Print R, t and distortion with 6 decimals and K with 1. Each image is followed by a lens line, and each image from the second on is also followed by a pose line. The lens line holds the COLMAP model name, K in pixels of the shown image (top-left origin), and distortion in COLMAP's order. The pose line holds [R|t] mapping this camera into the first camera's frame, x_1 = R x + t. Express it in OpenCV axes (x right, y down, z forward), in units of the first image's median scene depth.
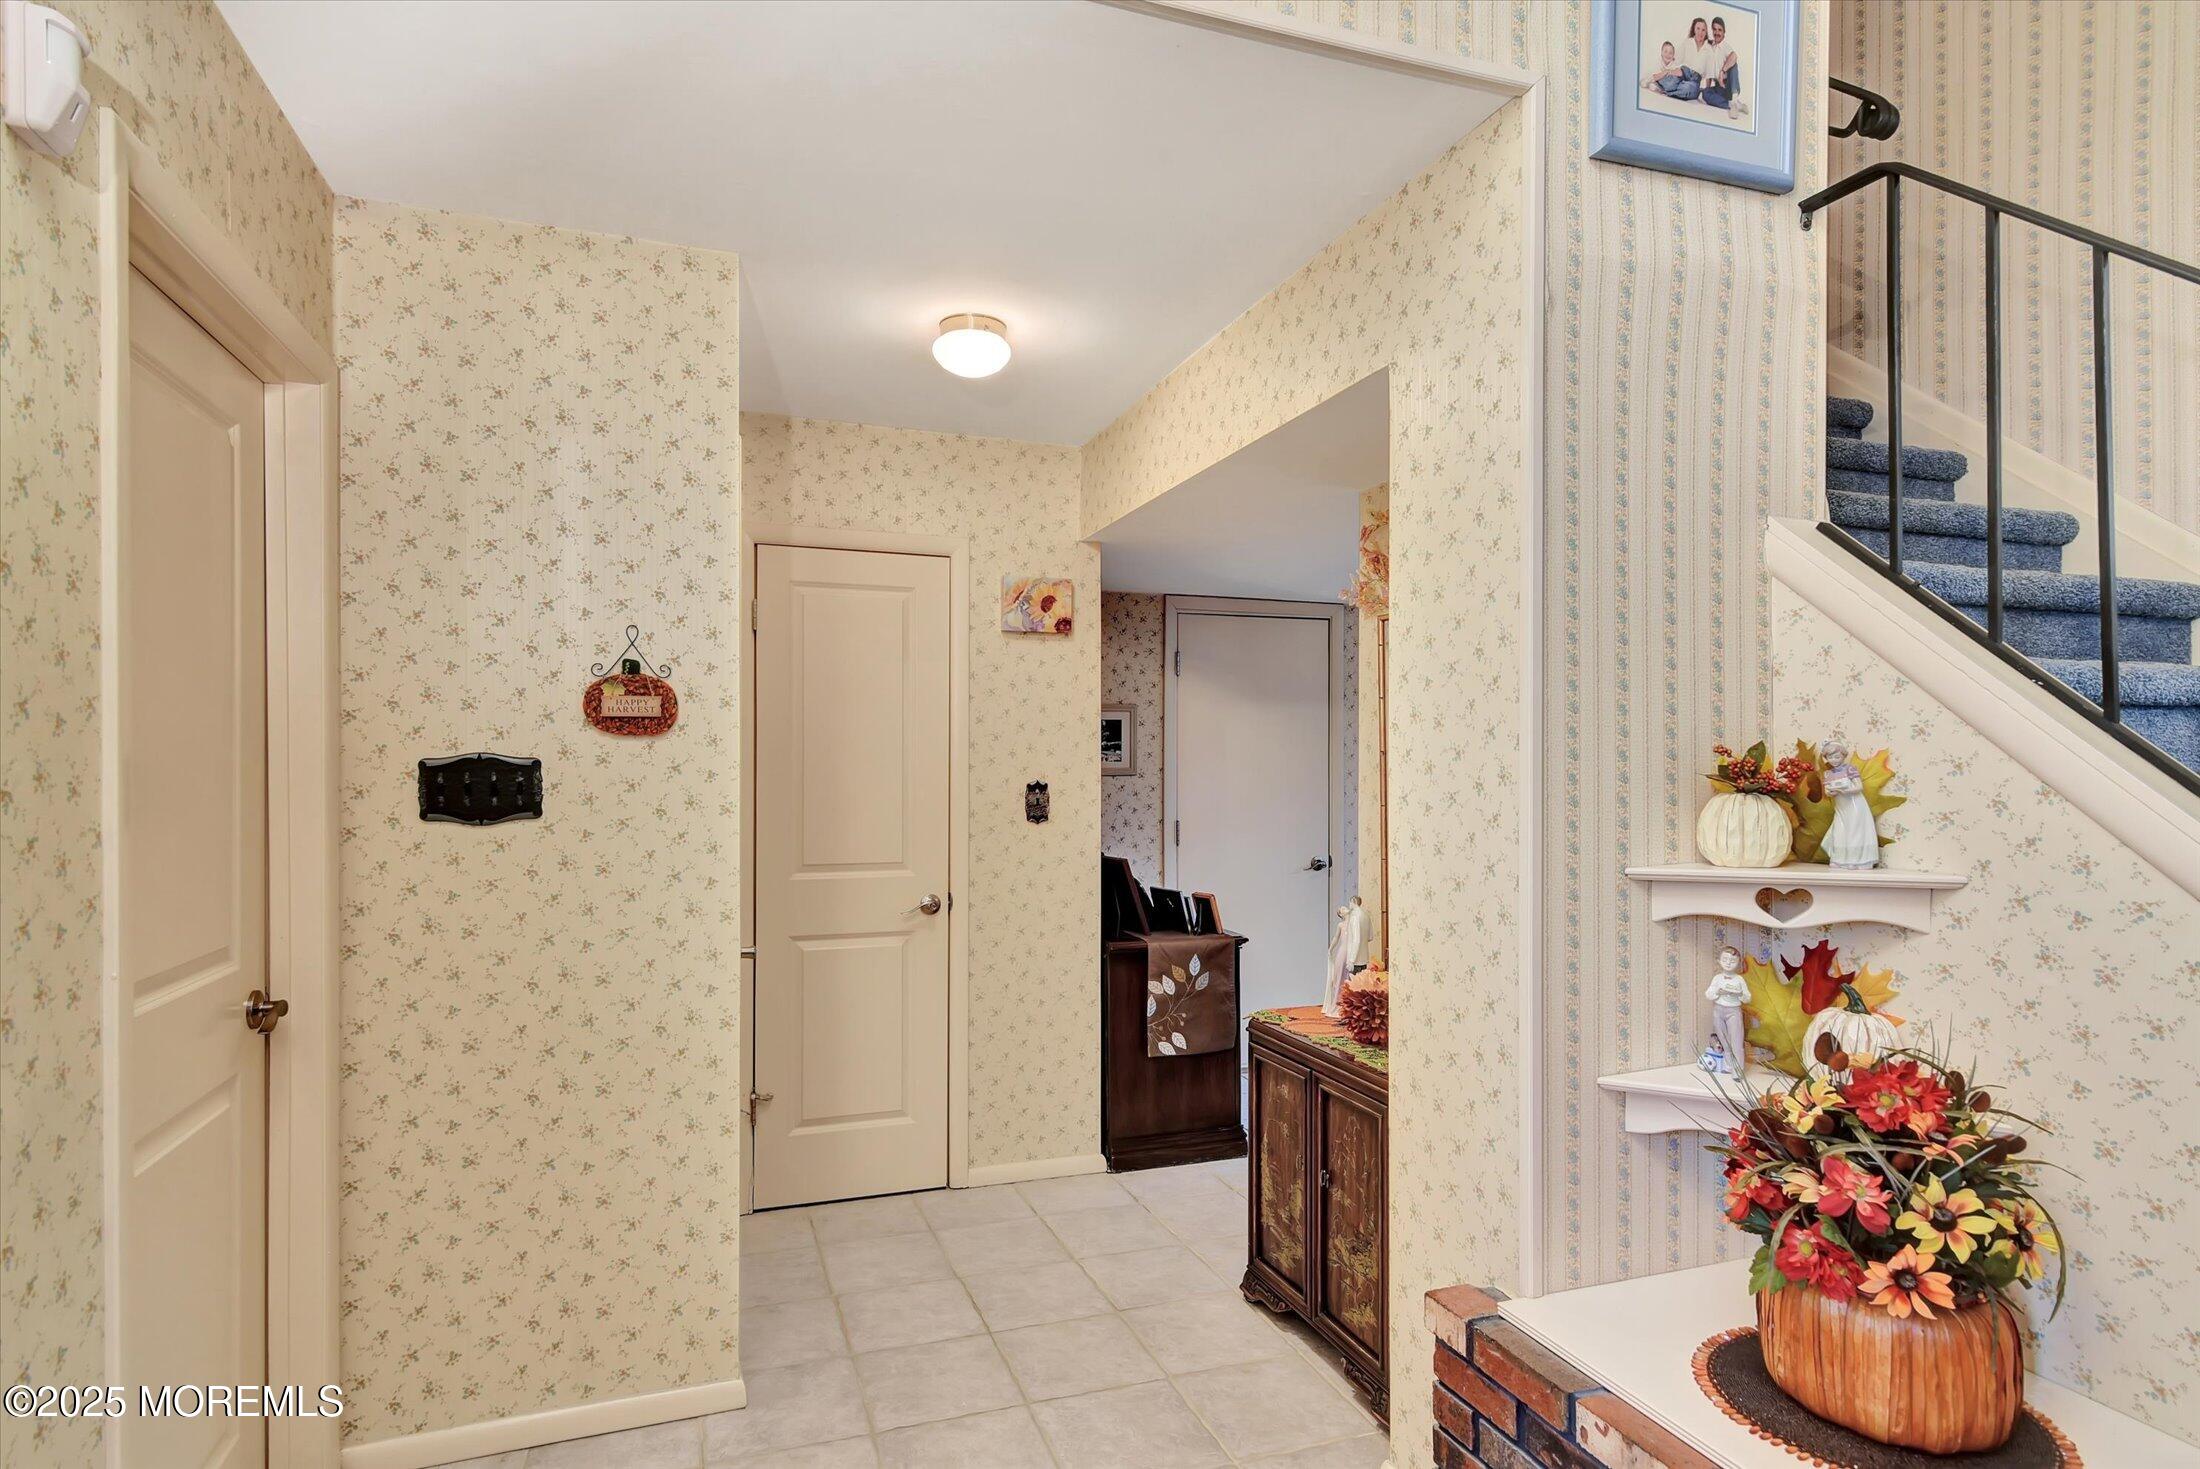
lens RADIAL K [[1131.1, 0, 1106.3], [0, 1131.1, 754.7], [0, 0, 1]] dist [0.013952, -0.000621]
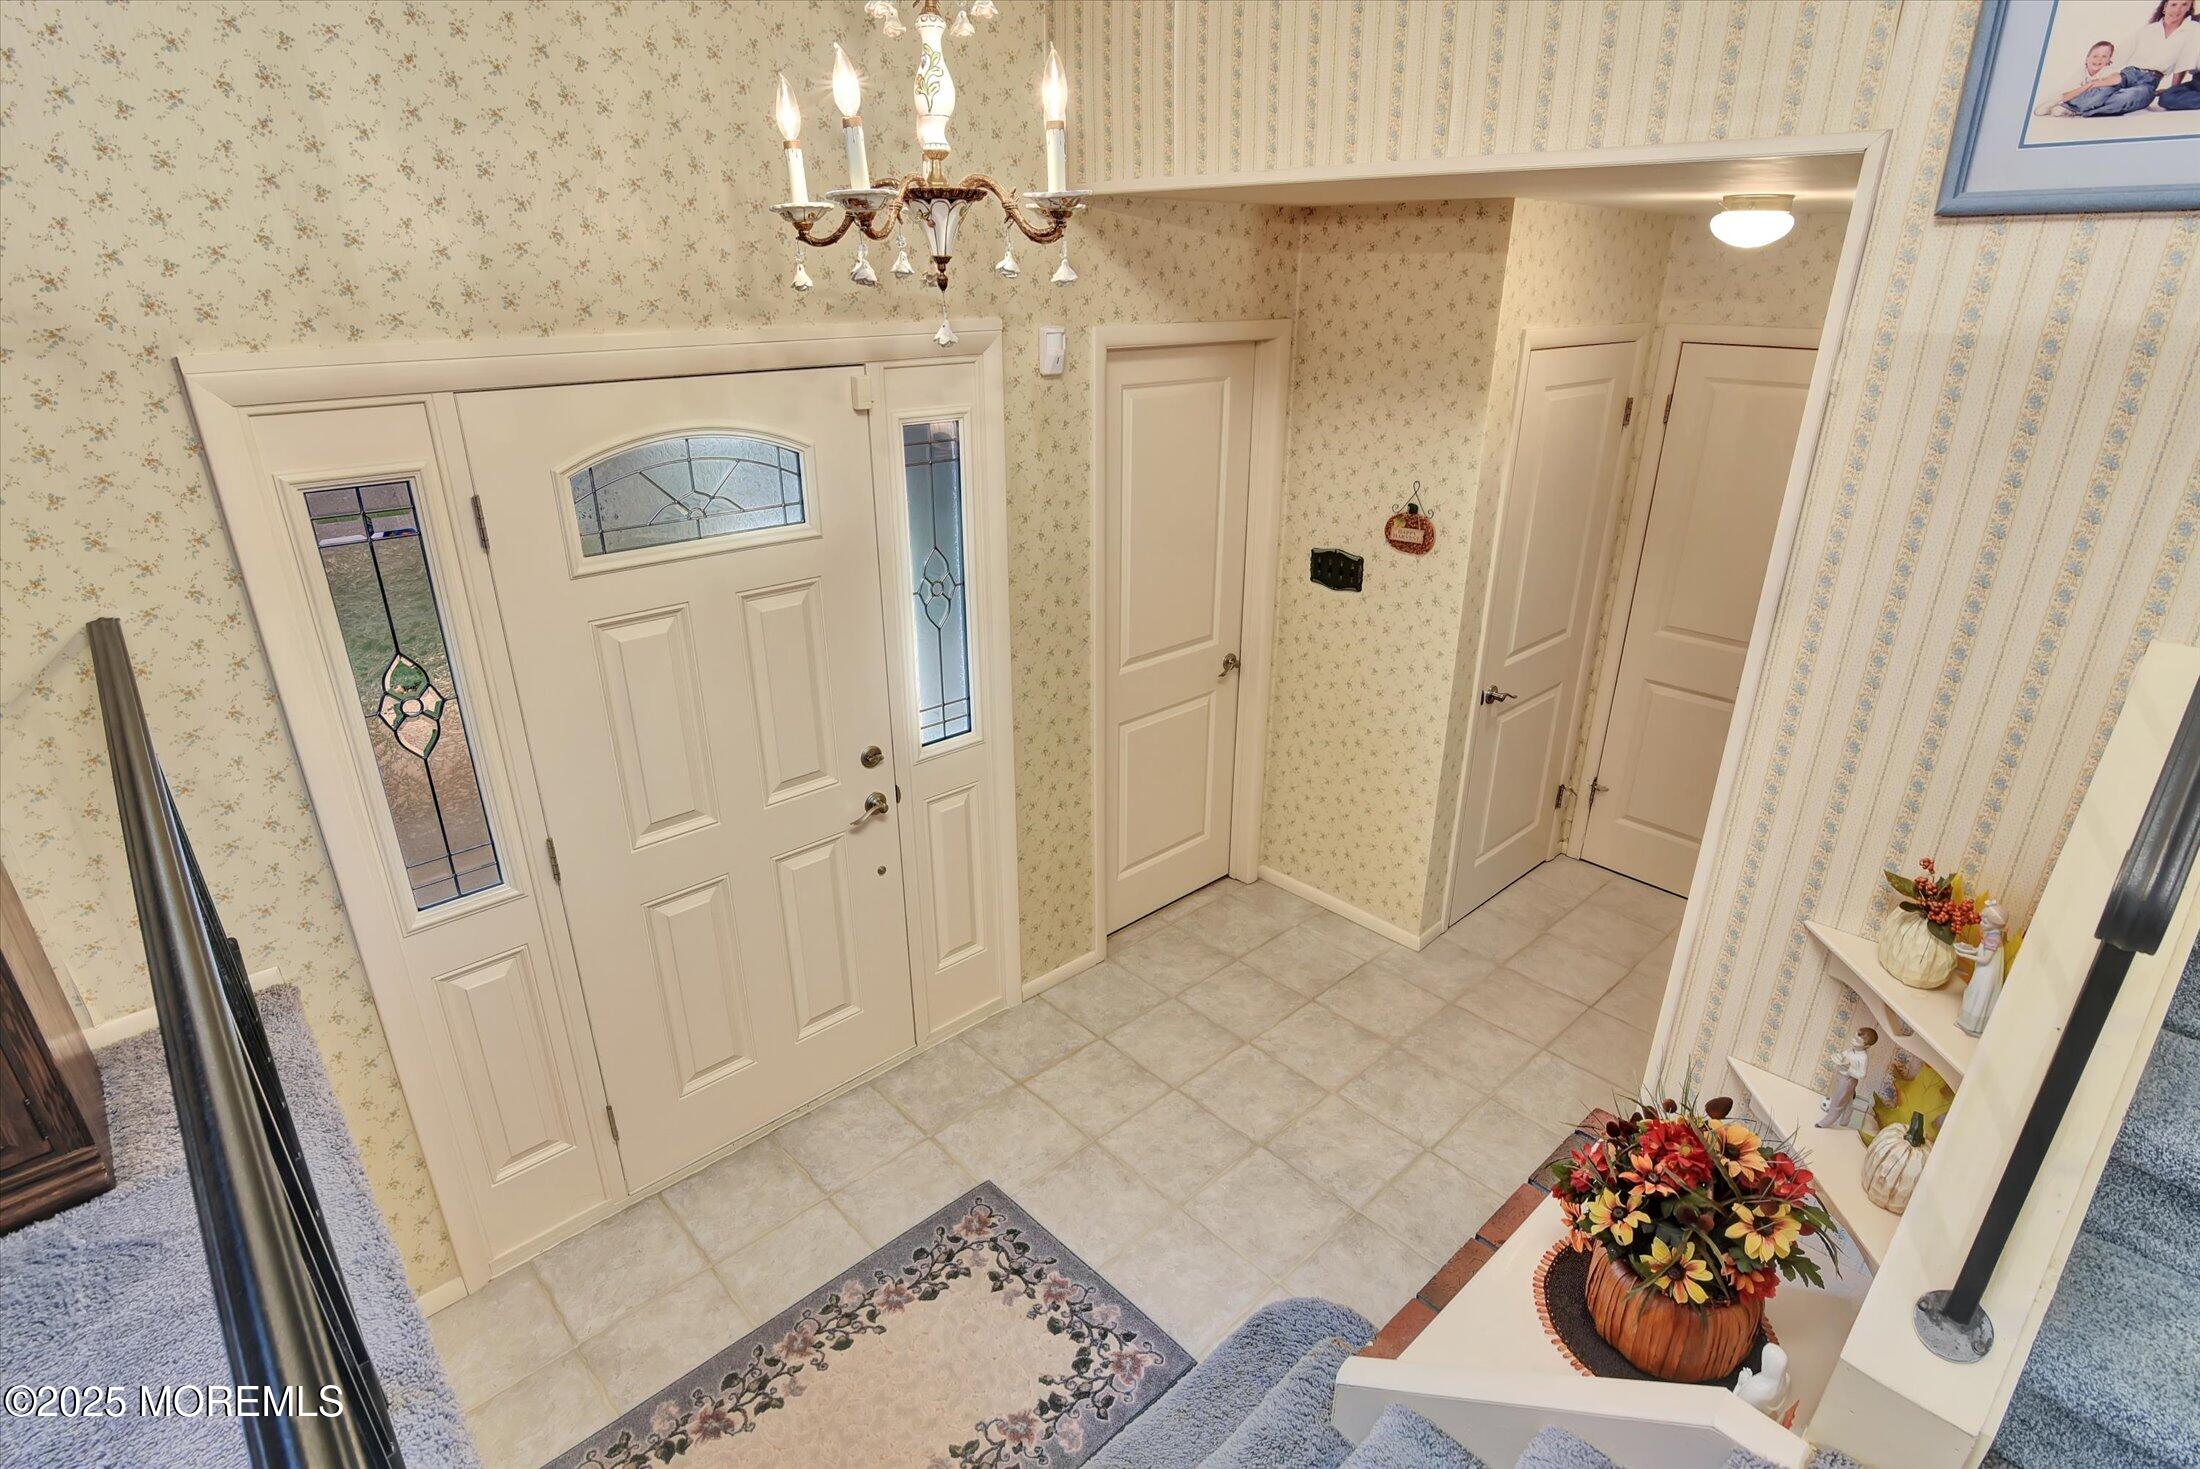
lens RADIAL K [[1131.1, 0, 1106.3], [0, 1131.1, 754.7], [0, 0, 1]] dist [0.013952, -0.000621]
pose [[0.392452, 0.367044, -0.843363, 0.870995], [0.000818, 0.916786, 0.399379, -0.399176], [0.919772, -0.157427, 0.359494, 0.004667]]
